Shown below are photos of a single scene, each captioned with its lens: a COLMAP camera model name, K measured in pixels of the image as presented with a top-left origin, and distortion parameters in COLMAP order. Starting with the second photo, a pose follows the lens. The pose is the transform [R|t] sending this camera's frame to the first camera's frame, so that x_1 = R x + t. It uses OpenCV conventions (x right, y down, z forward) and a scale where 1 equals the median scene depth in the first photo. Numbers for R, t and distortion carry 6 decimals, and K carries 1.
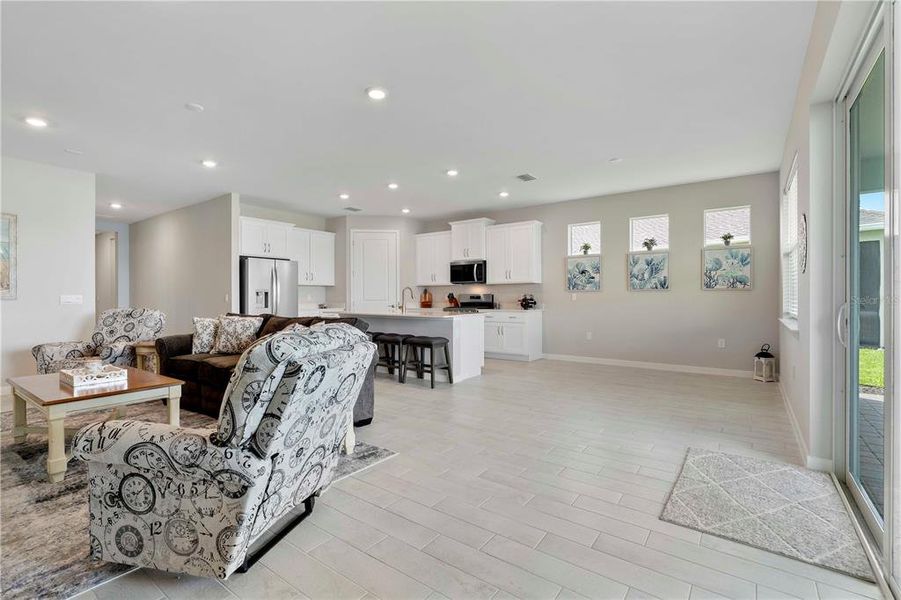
lens RADIAL K [[414.8, 0, 449.4], [0, 414.8, 295.9], [0, 0, 1]] dist [-0.006939, 0.002063]
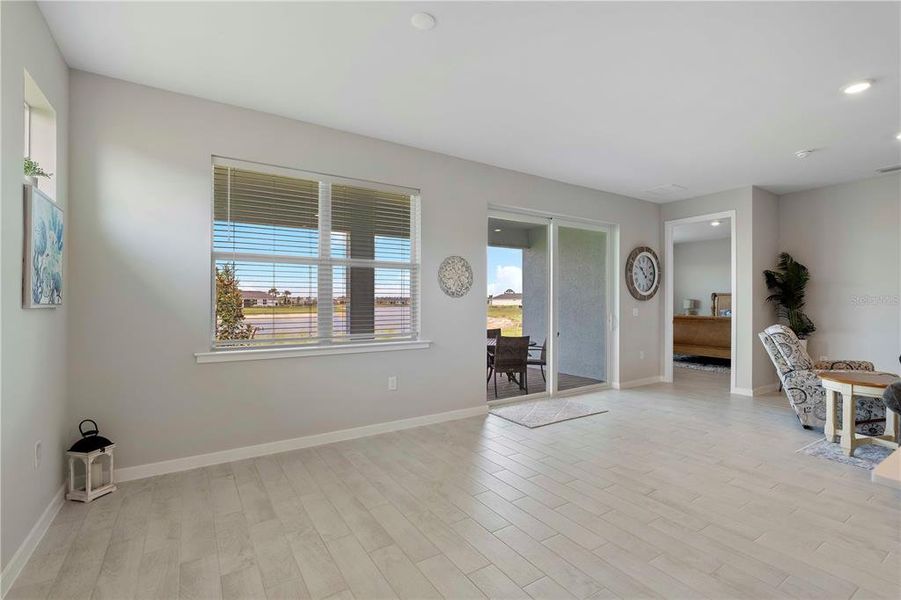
lens RADIAL K [[414.8, 0, 453.7], [0, 414.8, 303.5], [0, 0, 1]] dist [-0.006939, 0.002063]
pose [[-0.937454, -0.000156, 0.348110, 0.159539], [0.001017, 0.999994, 0.003186, -0.016947], [-0.348109, 0.003341, -0.937448, 1.038443]]
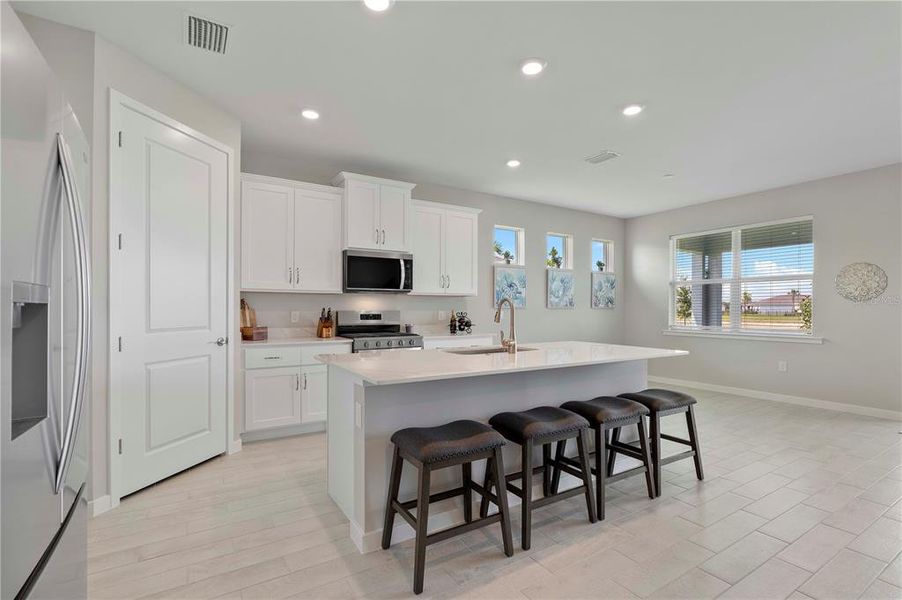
lens RADIAL K [[415.2, 0, 450.6], [0, 415.2, 305.5], [0, 0, 1]] dist [-0.006939, 0.002063]
pose [[0.375351, 0.011355, 0.926813, -0.510811], [-0.004164, 0.999936, -0.010565, -0.007235], [-0.926873, 0.000106, 0.375374, 0.813880]]
